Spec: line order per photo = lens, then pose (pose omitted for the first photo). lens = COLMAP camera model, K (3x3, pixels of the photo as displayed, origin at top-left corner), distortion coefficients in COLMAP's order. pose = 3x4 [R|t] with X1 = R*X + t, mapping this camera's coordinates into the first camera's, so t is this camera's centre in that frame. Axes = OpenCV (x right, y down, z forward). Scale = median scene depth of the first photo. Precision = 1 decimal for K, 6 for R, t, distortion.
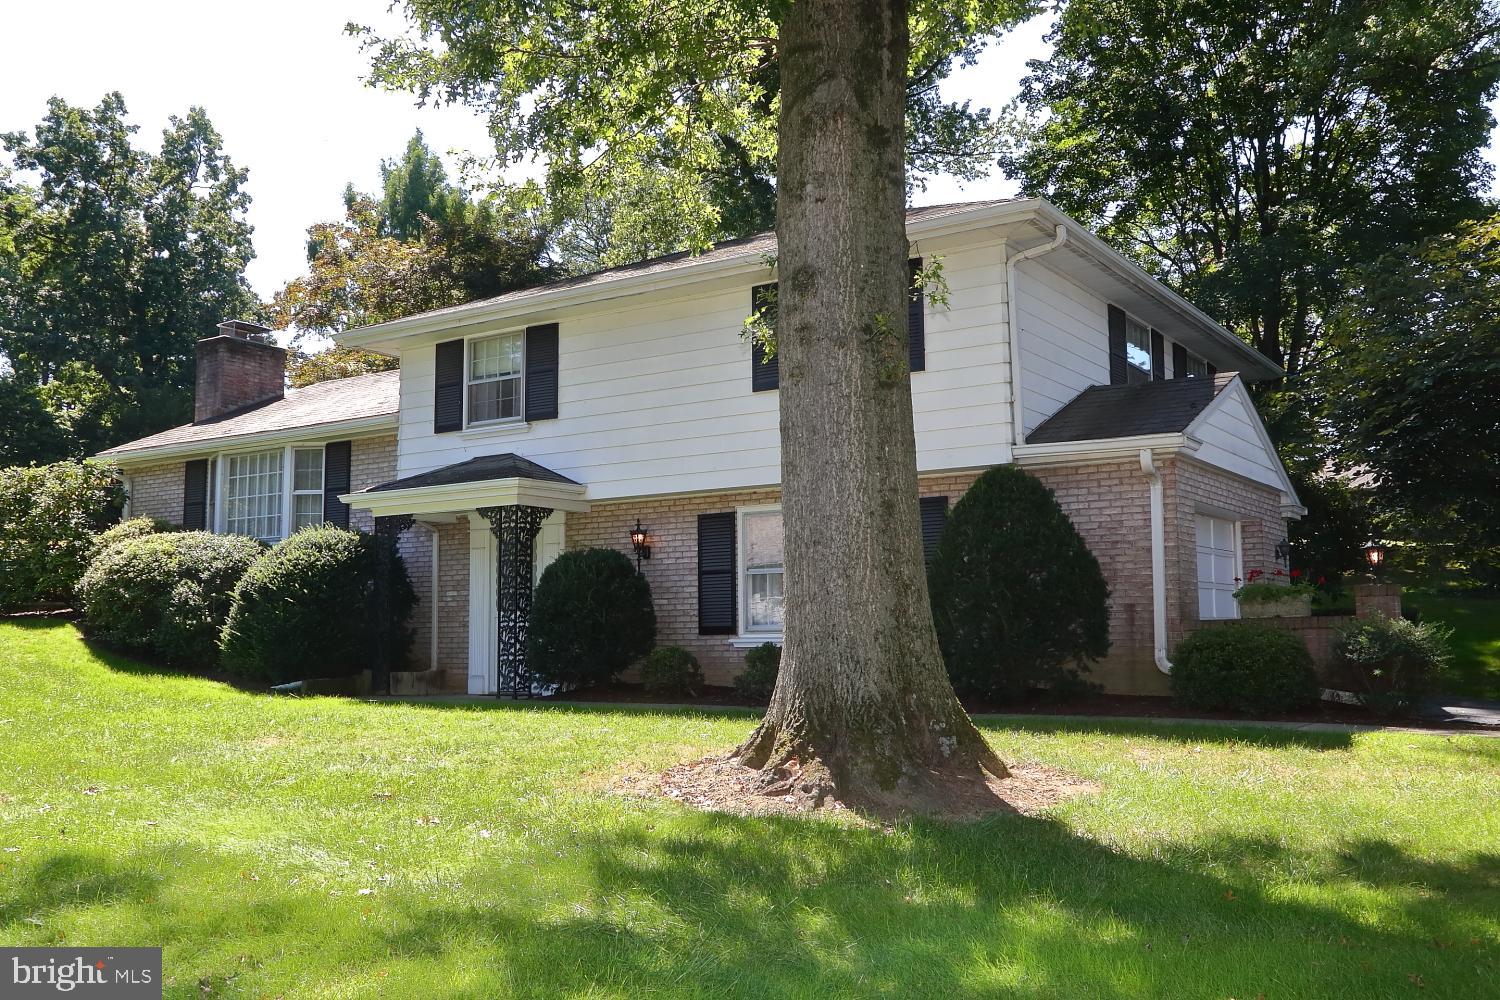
lens RADIAL K [[1388.0, 0, 748.5], [0, 1388.0, 498.6], [0, 0, 1]] dist [0.013821, 0.000000]
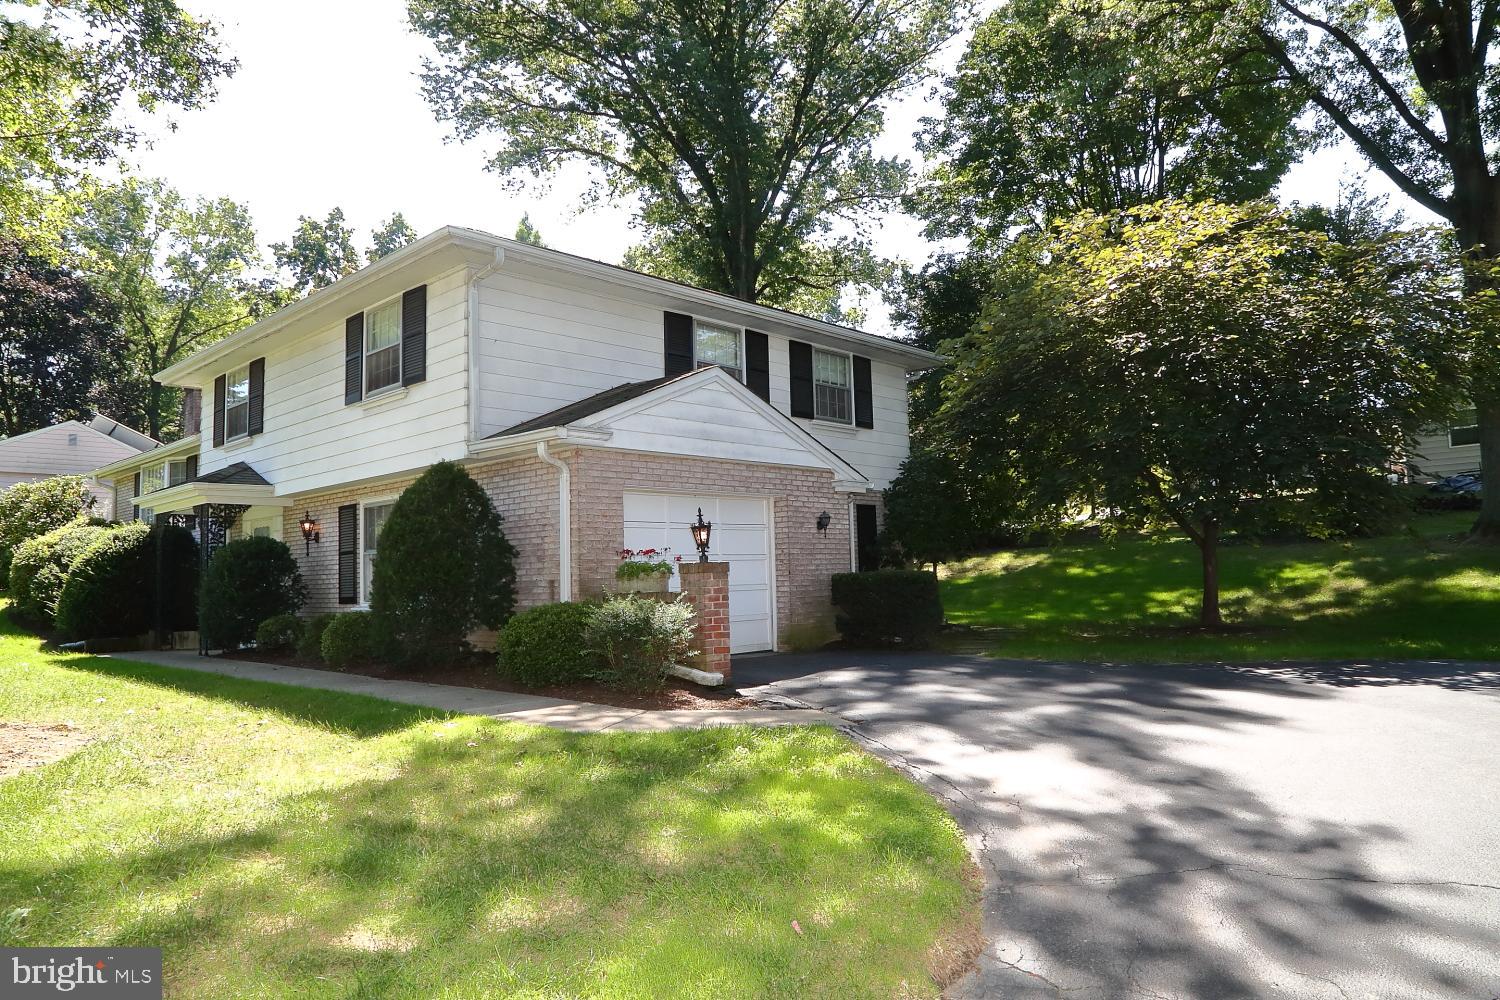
lens RADIAL K [[1016.2, 0, 750.8], [0, 1016.2, 502.1], [0, 0, 1]] dist [-0.059481, -0.001379]
pose [[0.984562, -0.032534, -0.171987, 0.438796], [0.037664, 0.998935, 0.026647, -0.002173], [0.170937, -0.032713, 0.984739, 0.170595]]
